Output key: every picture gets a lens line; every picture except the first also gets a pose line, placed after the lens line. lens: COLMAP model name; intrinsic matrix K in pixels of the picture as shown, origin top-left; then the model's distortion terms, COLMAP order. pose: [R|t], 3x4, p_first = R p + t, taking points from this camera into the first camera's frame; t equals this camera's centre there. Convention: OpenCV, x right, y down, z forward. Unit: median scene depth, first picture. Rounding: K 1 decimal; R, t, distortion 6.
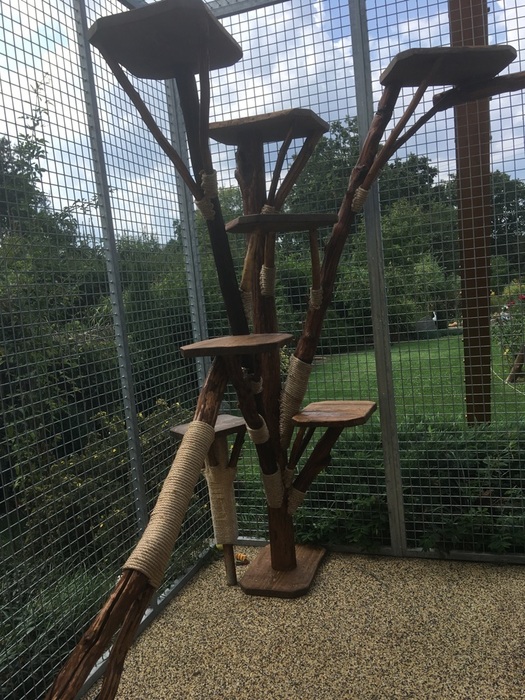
lens RADIAL K [[592.8, 0, 262.4], [0, 592.8, 350.3], [0, 0, 1]] dist [0.100063, -0.150806]
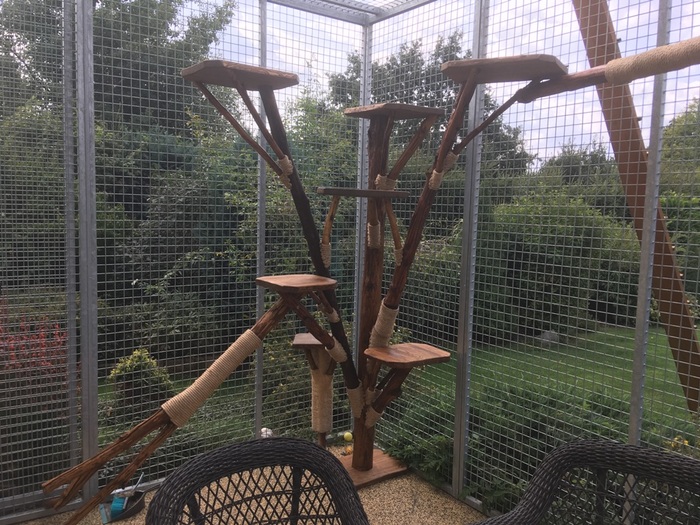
lens RADIAL K [[592.8, 0, 348.8], [0, 592.8, 262.1], [0, 0, 1]] dist [0.100063, -0.150806]
pose [[0.810590, 0.174189, -0.559108, 0.646234], [-0.163371, 0.984097, 0.069738, -0.135465], [0.562364, 0.034813, 0.826157, -0.039263]]
